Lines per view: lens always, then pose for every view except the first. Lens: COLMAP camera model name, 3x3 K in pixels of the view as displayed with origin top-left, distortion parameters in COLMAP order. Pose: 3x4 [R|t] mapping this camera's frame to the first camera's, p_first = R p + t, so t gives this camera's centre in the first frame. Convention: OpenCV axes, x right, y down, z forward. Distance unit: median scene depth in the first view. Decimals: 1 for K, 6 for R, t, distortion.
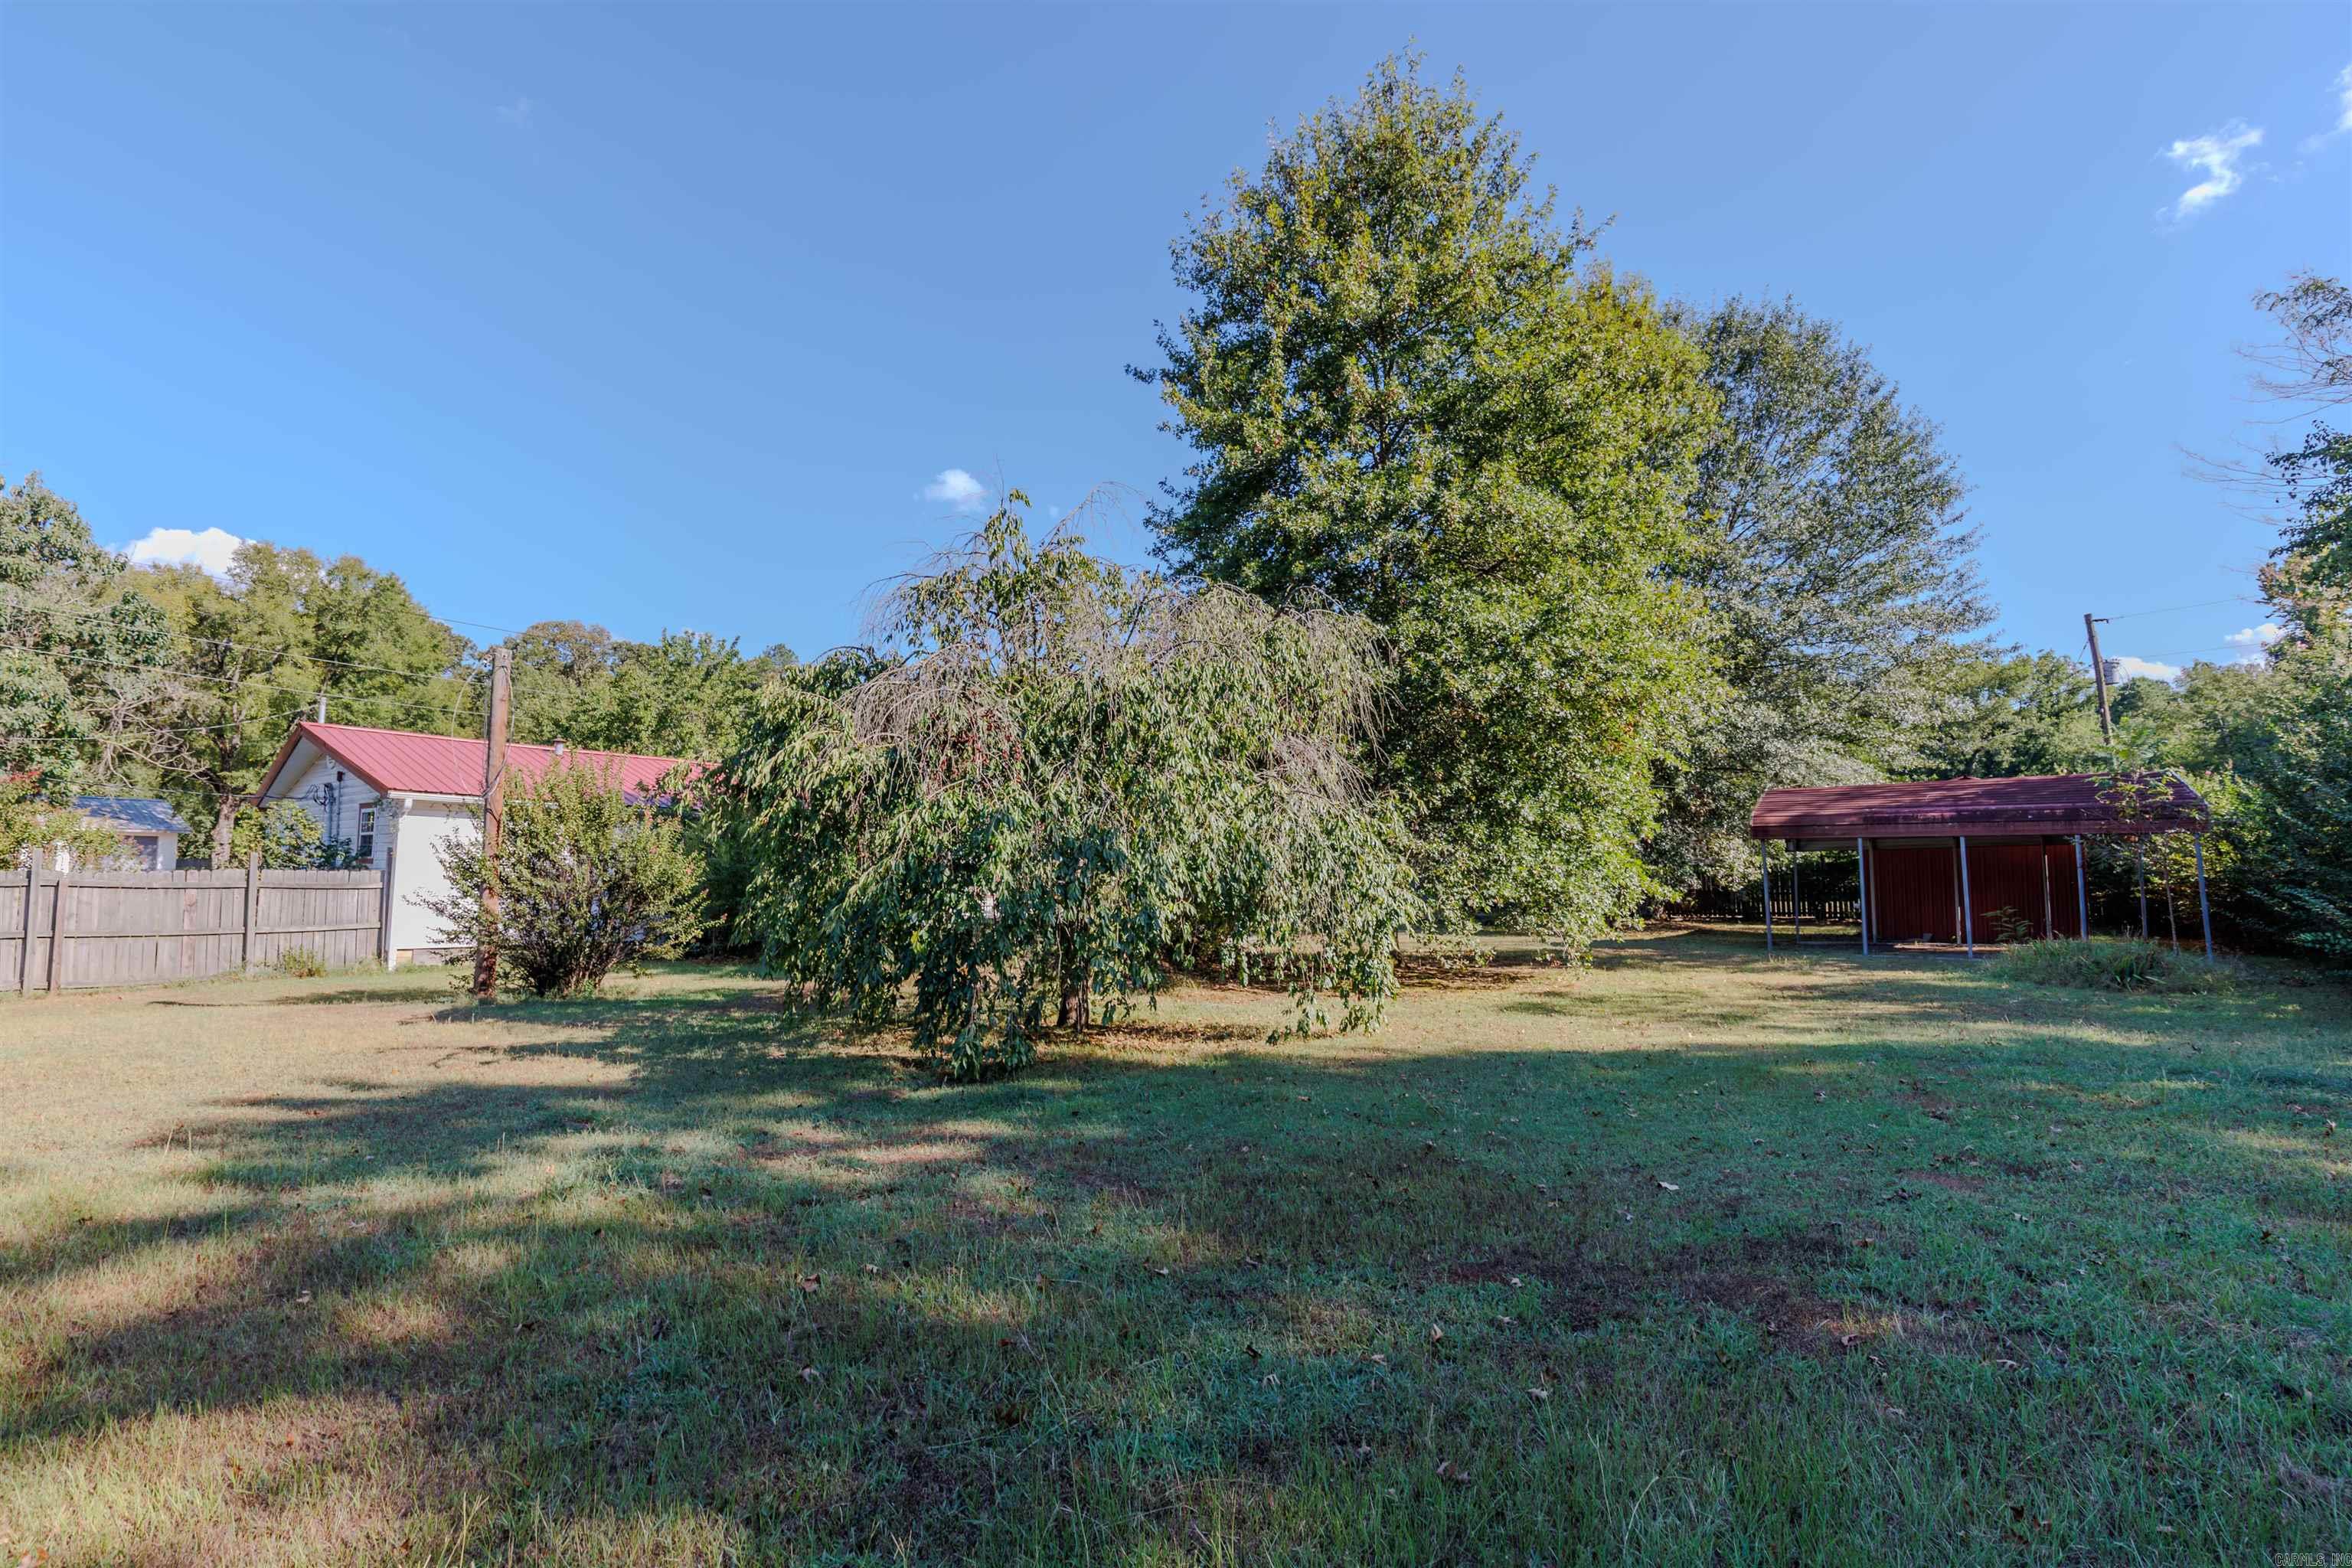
lens RADIAL K [[1105.4, 0, 1174.6], [0, 1105.4, 796.7], [0, 0, 1]] dist [0.001045, -0.000106]
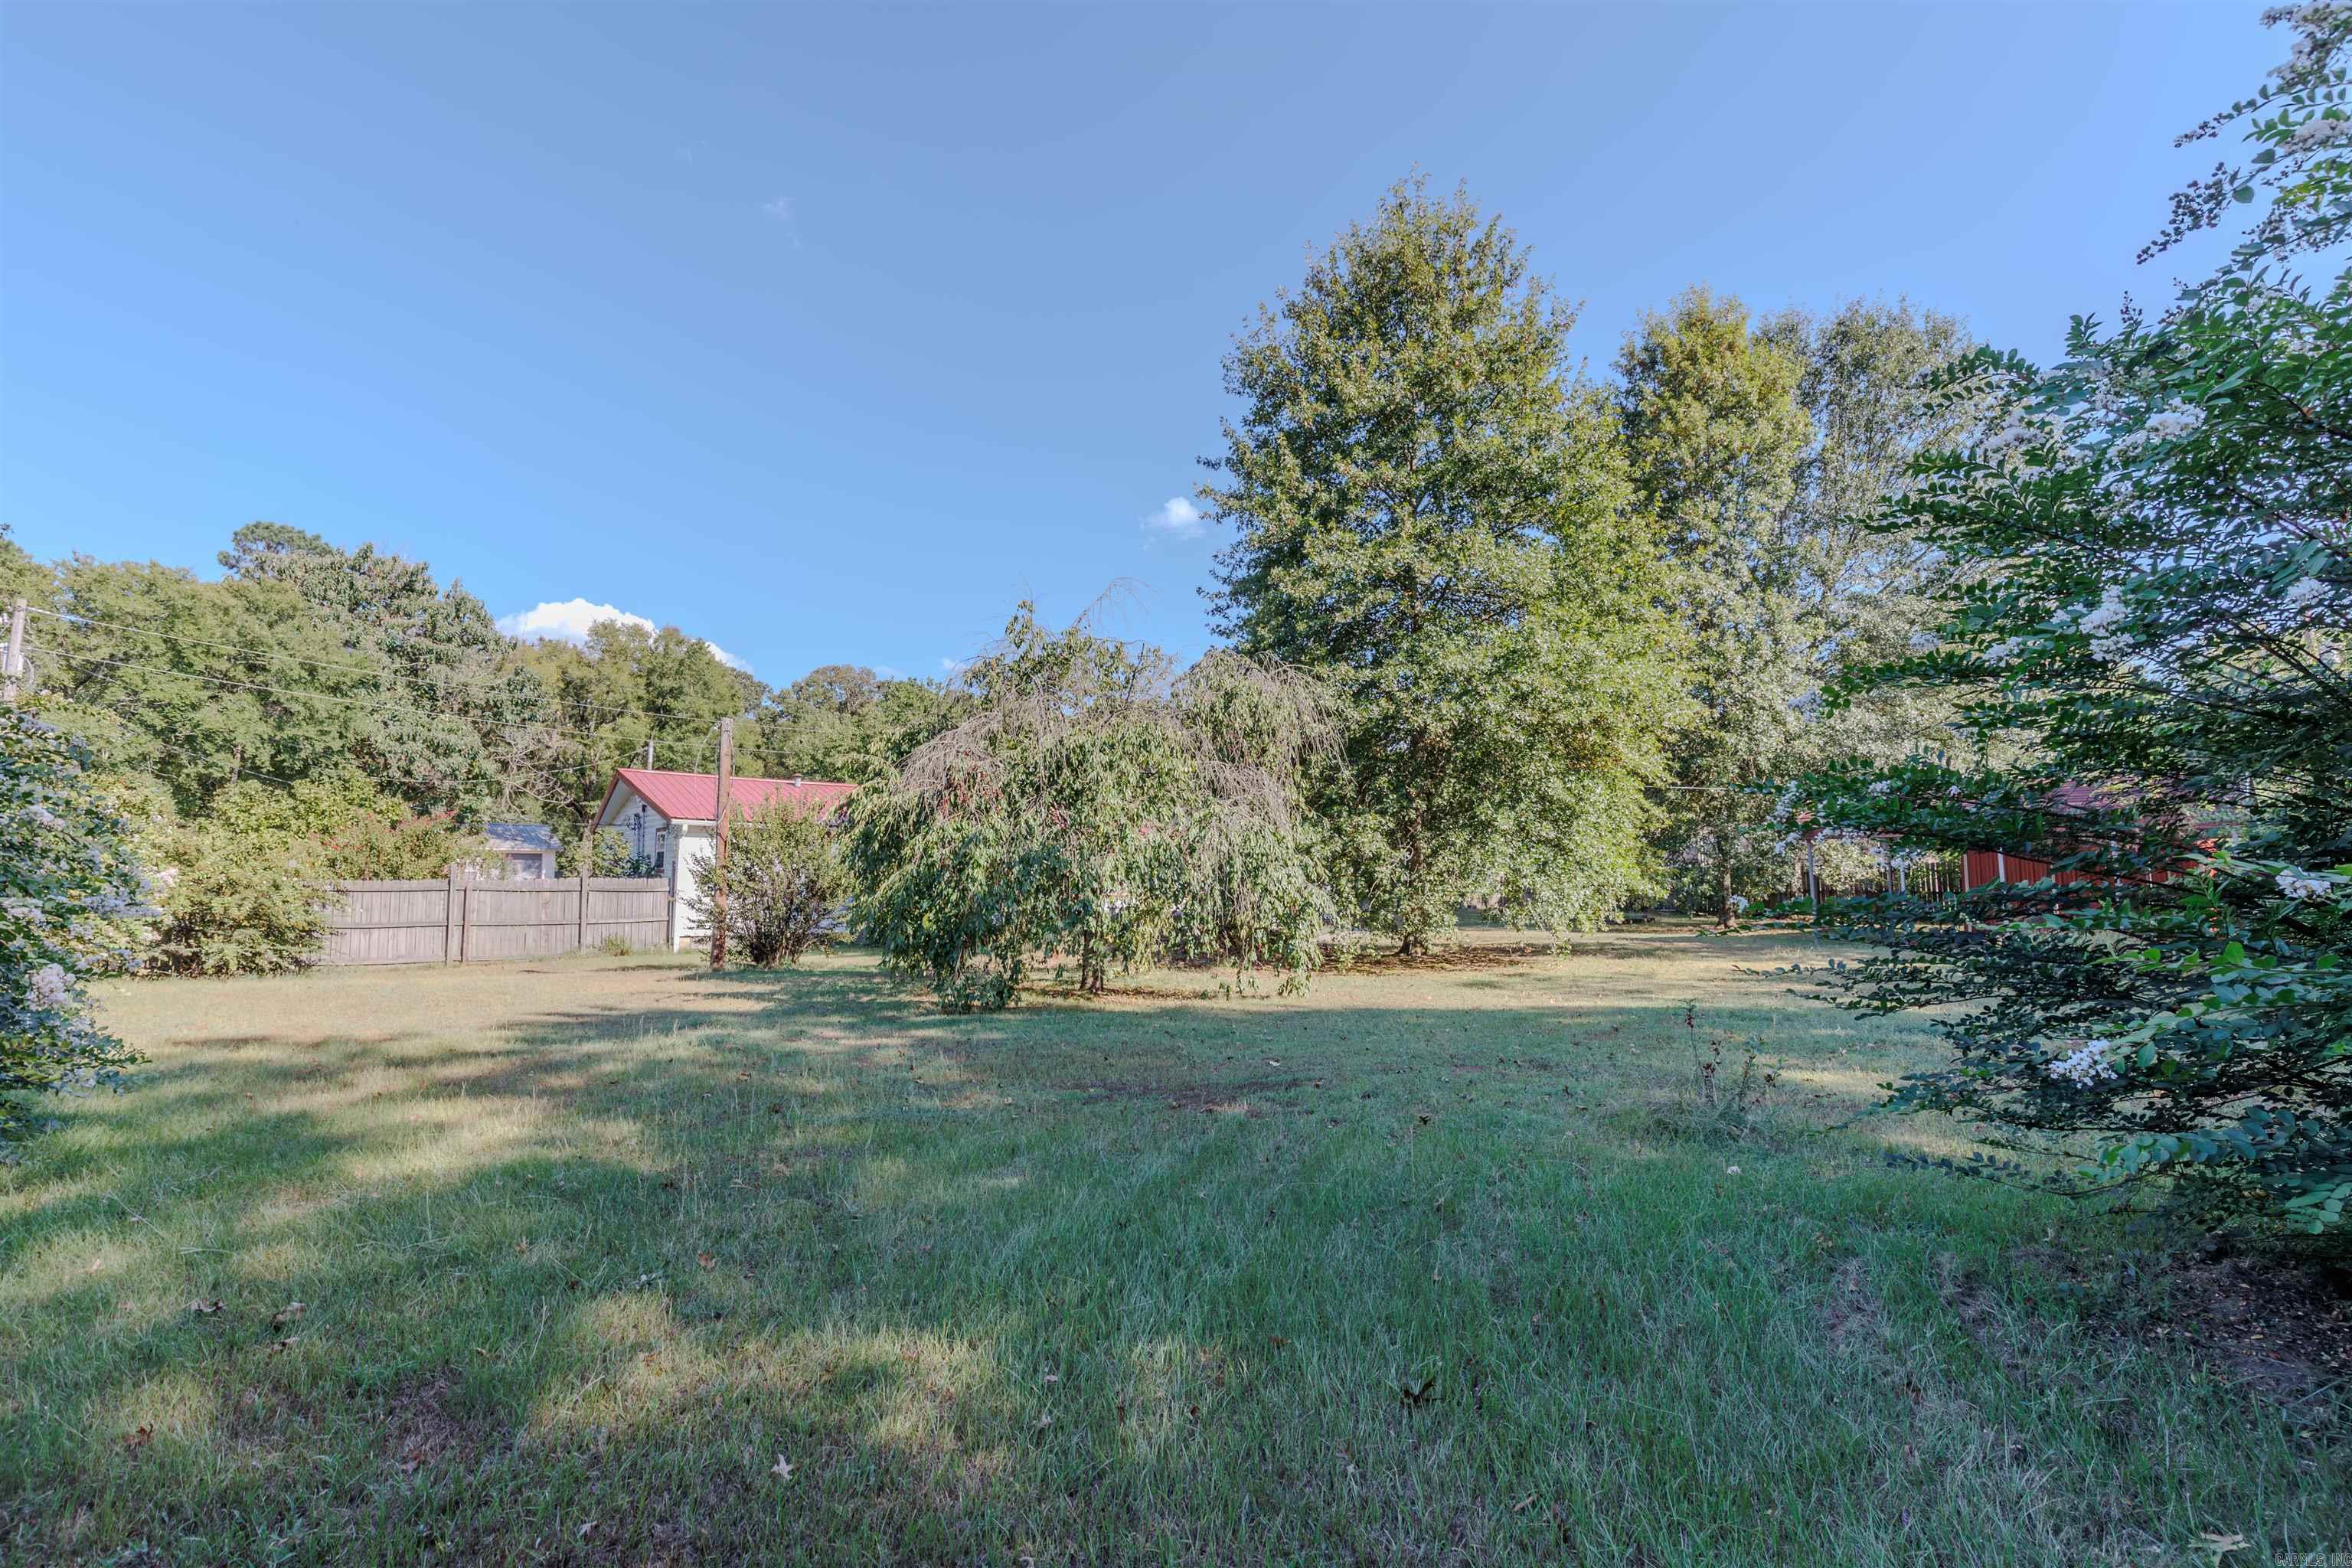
lens RADIAL K [[1060.4, 0, 1161.7], [0, 1060.4, 799.1], [0, 0, 1]] dist [0.005783, -0.000343]
pose [[0.975567, -0.021934, -0.218604, 0.157602], [0.020617, 0.999753, -0.008305, -0.006670], [0.218732, 0.003595, 0.975778, -0.135579]]
